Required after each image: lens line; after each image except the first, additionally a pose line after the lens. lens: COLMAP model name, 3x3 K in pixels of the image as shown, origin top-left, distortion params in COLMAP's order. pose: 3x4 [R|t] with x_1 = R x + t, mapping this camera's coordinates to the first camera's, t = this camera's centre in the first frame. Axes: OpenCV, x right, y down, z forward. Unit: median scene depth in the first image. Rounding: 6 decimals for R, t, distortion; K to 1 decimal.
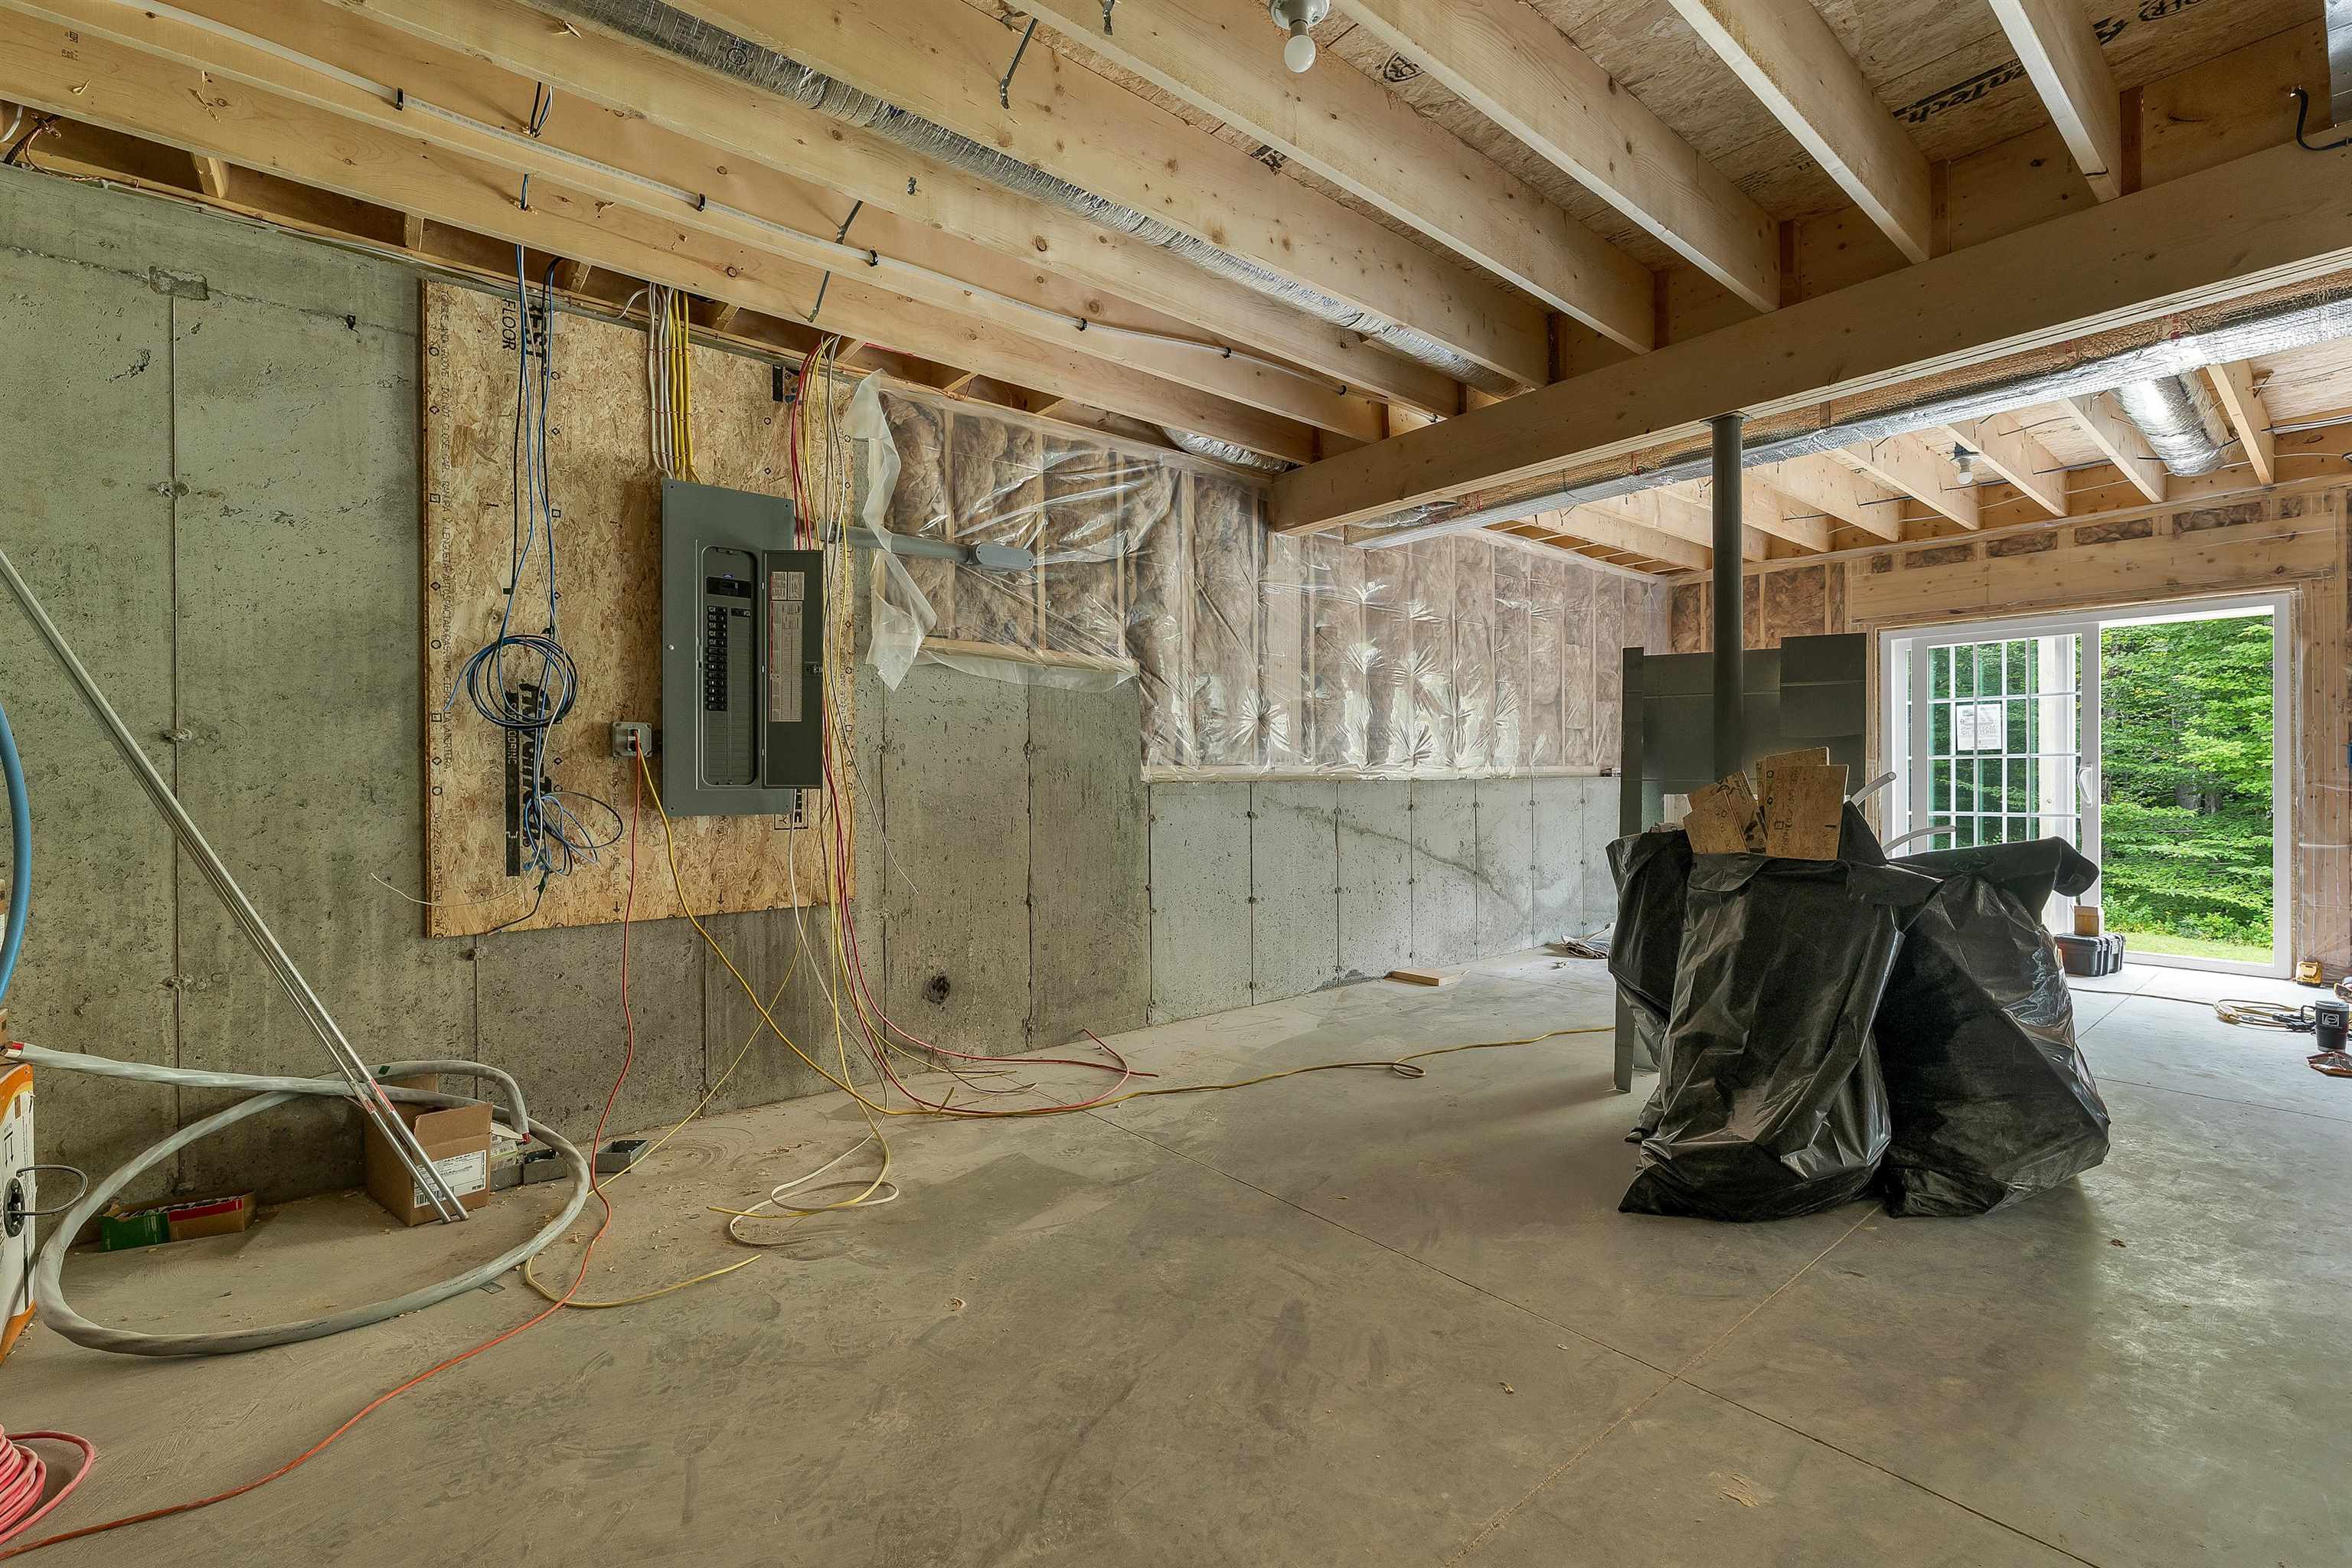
lens RADIAL K [[1014.6, 0, 1176.0], [0, 1014.6, 784.0], [0, 0, 1]] dist [0.001206, 0.000284]
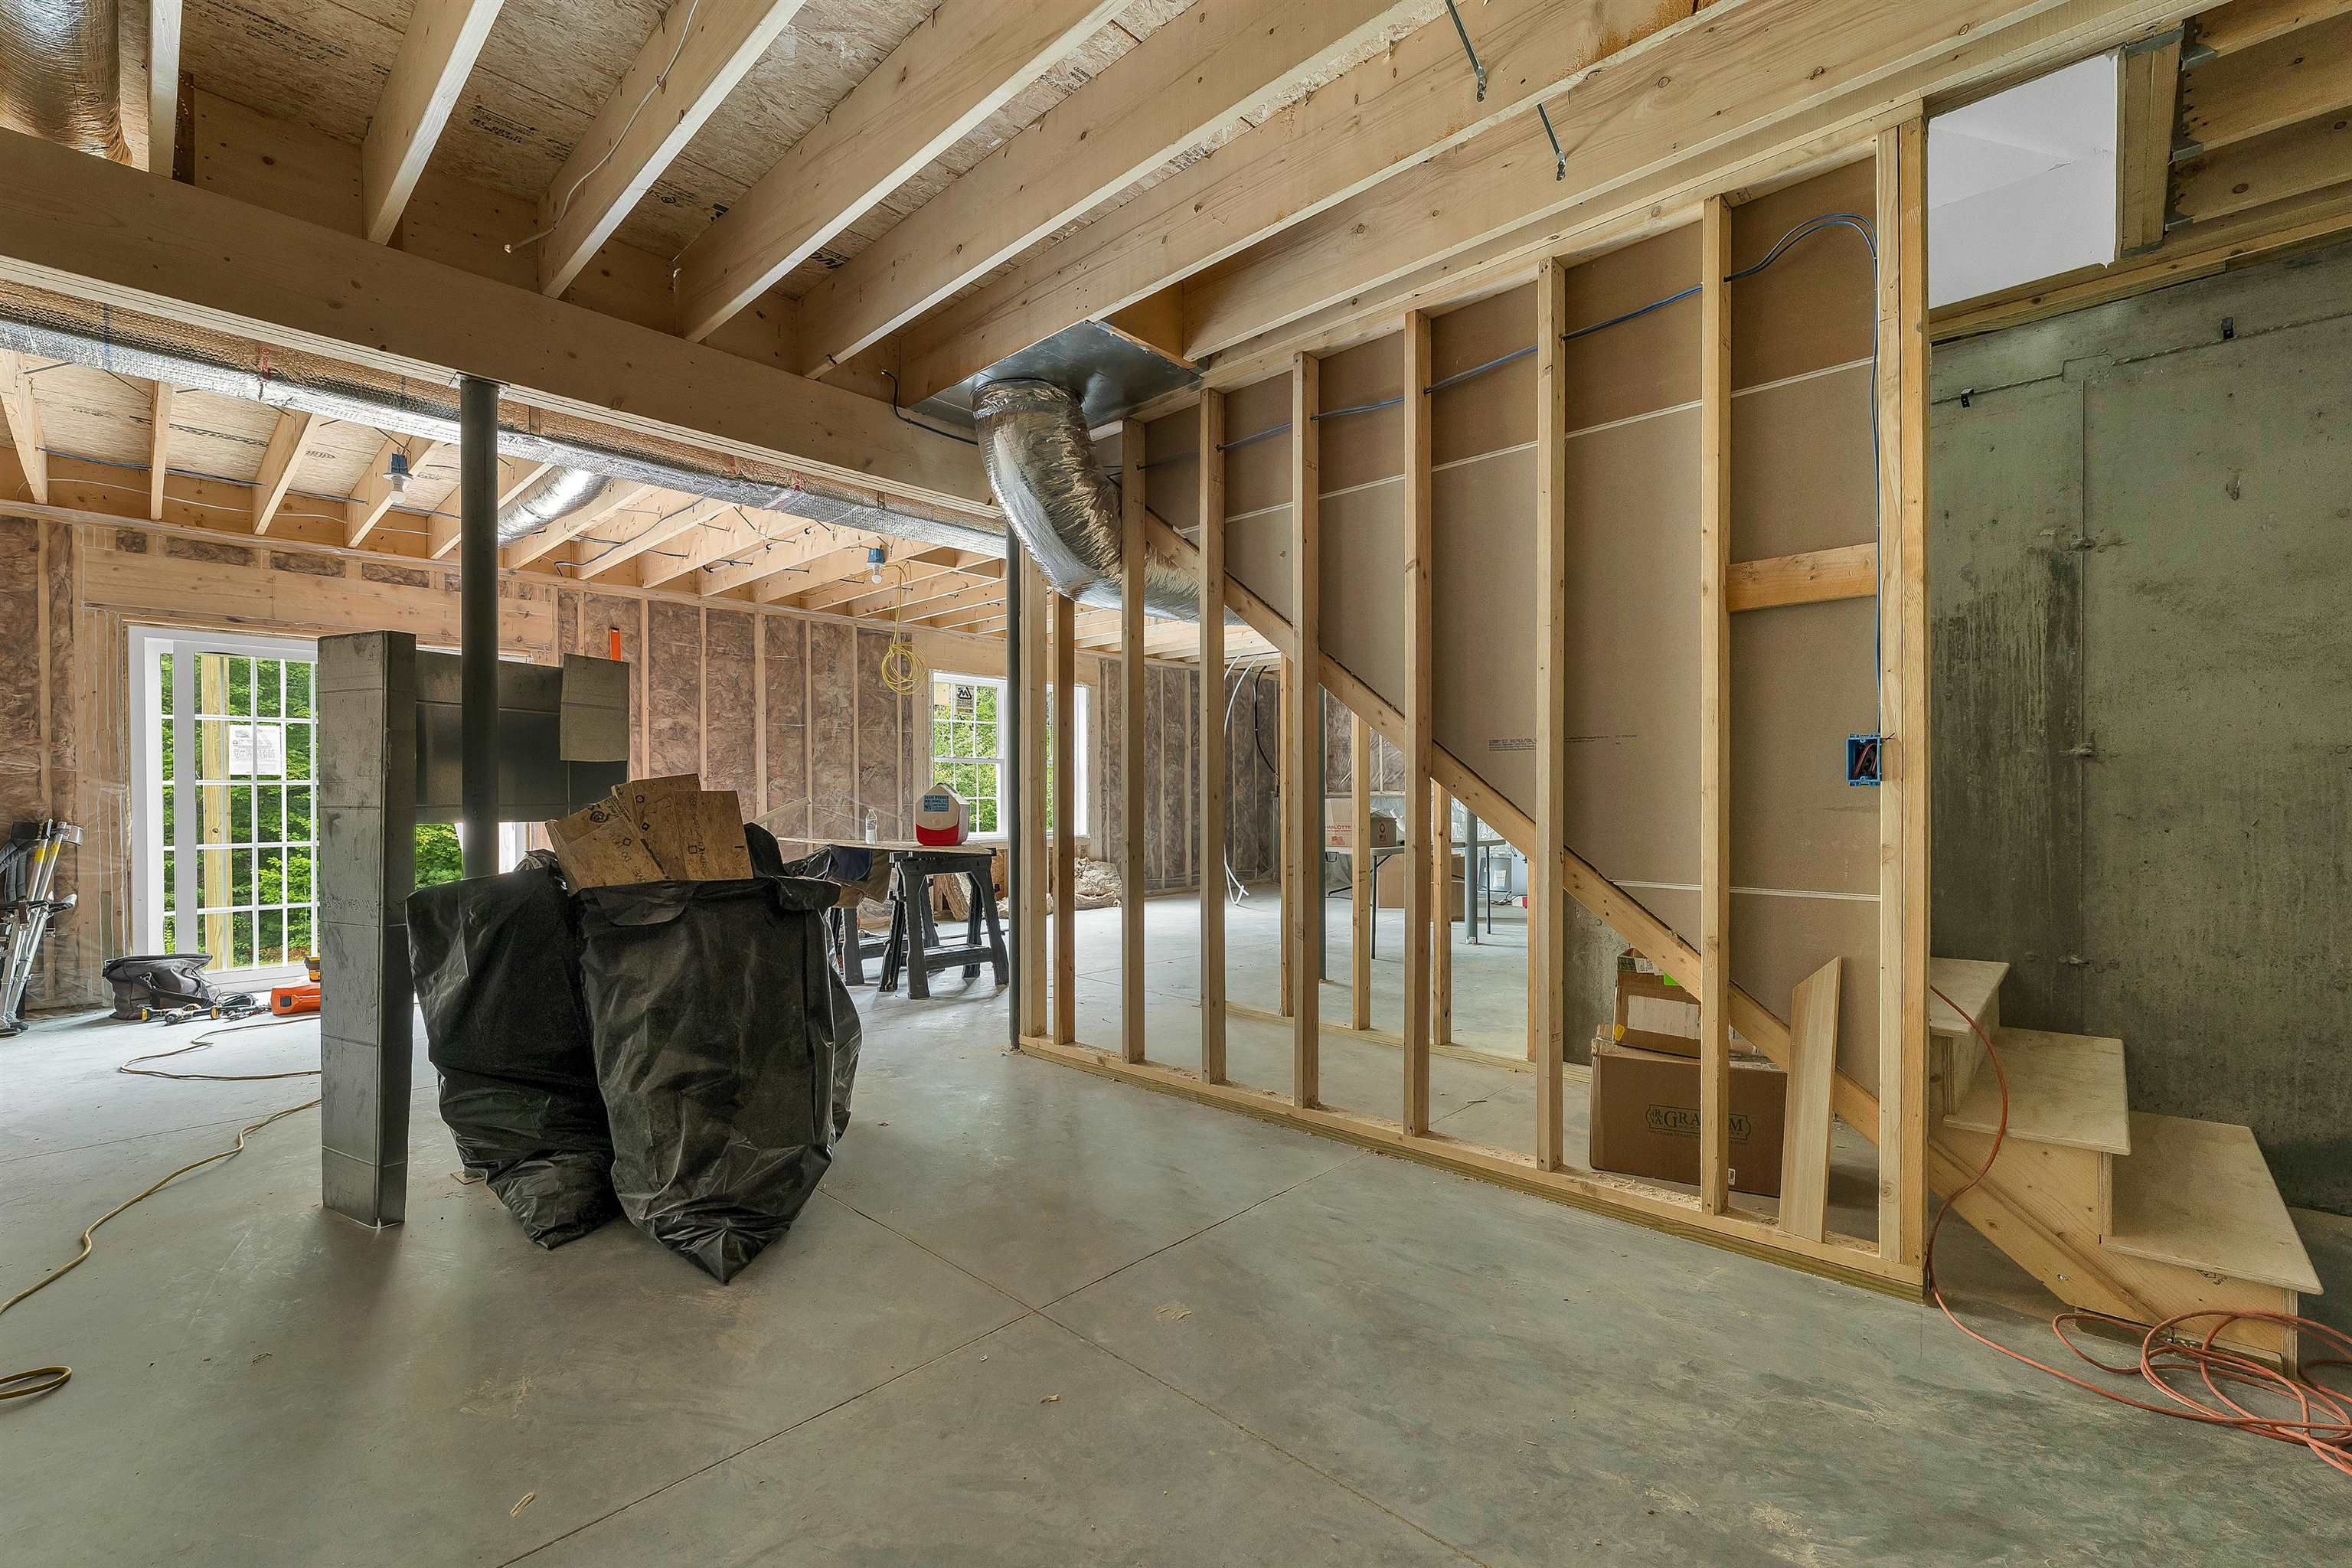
lens RADIAL K [[989.4, 0, 1171.6], [0, 989.4, 811.6], [0, 0, 1]] dist [-0.001741, -0.000216]
pose [[-0.121516, -0.012146, 0.992515, -0.234820], [0.013537, 0.999812, 0.013893, -0.002309], [-0.992497, 0.015124, -0.121329, 0.349736]]
